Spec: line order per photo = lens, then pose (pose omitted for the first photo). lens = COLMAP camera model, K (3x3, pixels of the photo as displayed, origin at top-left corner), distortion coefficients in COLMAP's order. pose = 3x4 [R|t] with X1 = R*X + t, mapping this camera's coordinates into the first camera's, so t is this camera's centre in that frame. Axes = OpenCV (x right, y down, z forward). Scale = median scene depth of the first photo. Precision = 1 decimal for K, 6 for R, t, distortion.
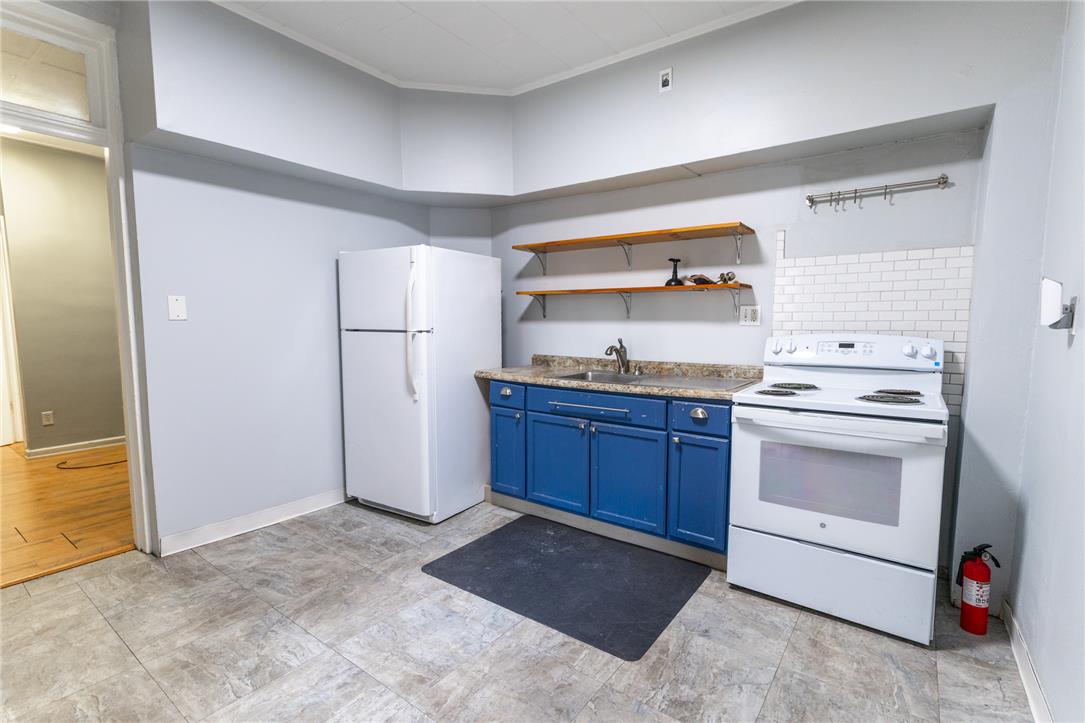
lens RADIAL K [[517.3, 0, 550.3], [0, 517.3, 366.9], [0, 0, 1]] dist [-0.001560, 0.000339]
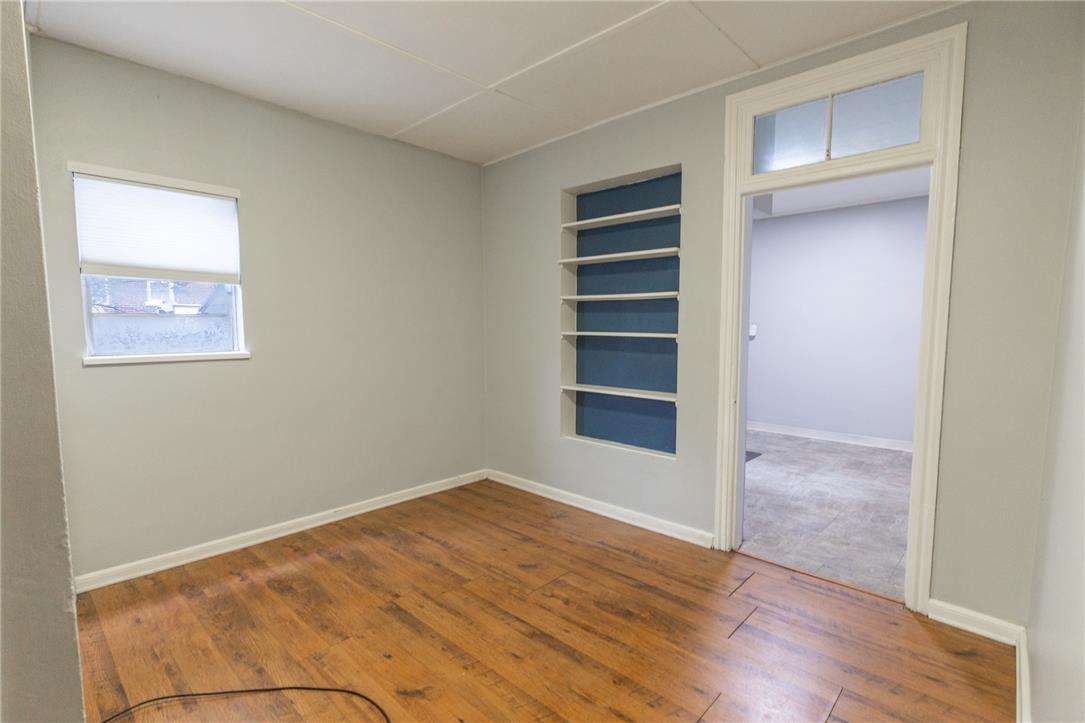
lens RADIAL K [[517.3, 0, 550.3], [0, 517.3, 366.9], [0, 0, 1]] dist [-0.001560, 0.000339]
pose [[0.108776, -0.088115, 0.990153, -2.126926], [0.095861, 0.992351, 0.077780, -0.193688], [-0.989433, 0.086457, 0.116391, 1.361240]]
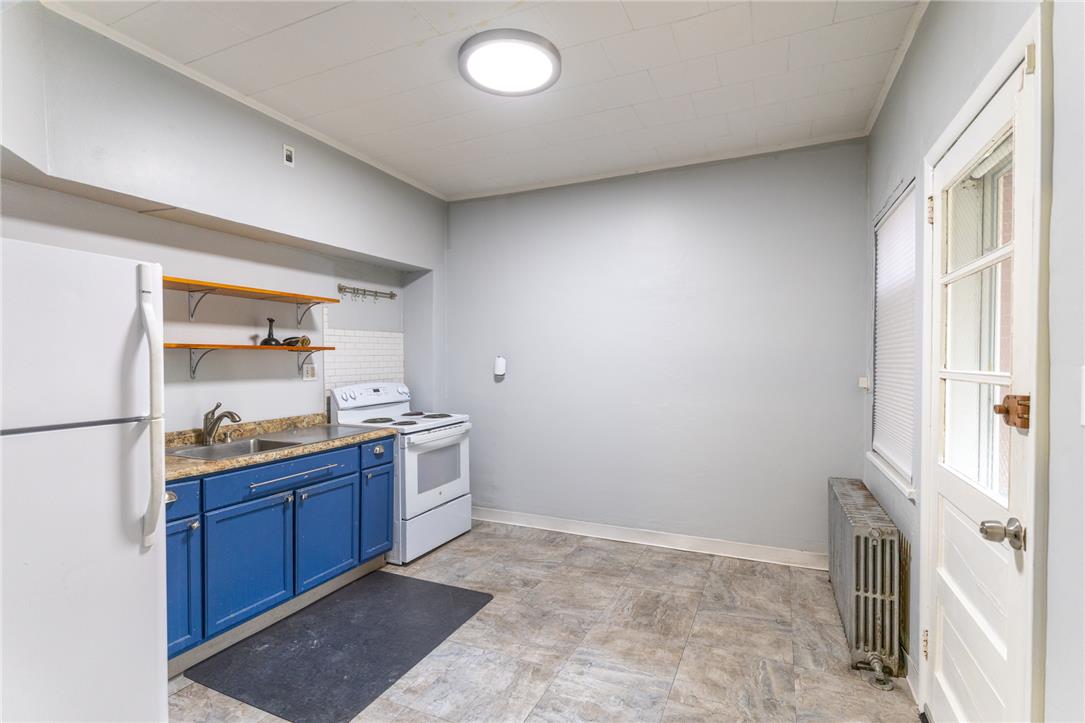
lens RADIAL K [[517.3, 0, 550.3], [0, 517.3, 366.9], [0, 0, 1]] dist [-0.001560, 0.000339]
pose [[-0.222138, -0.016421, 0.974877, -1.047310], [0.093474, 0.994894, 0.038058, -0.122389], [-0.970524, 0.099579, -0.219469, 0.835796]]
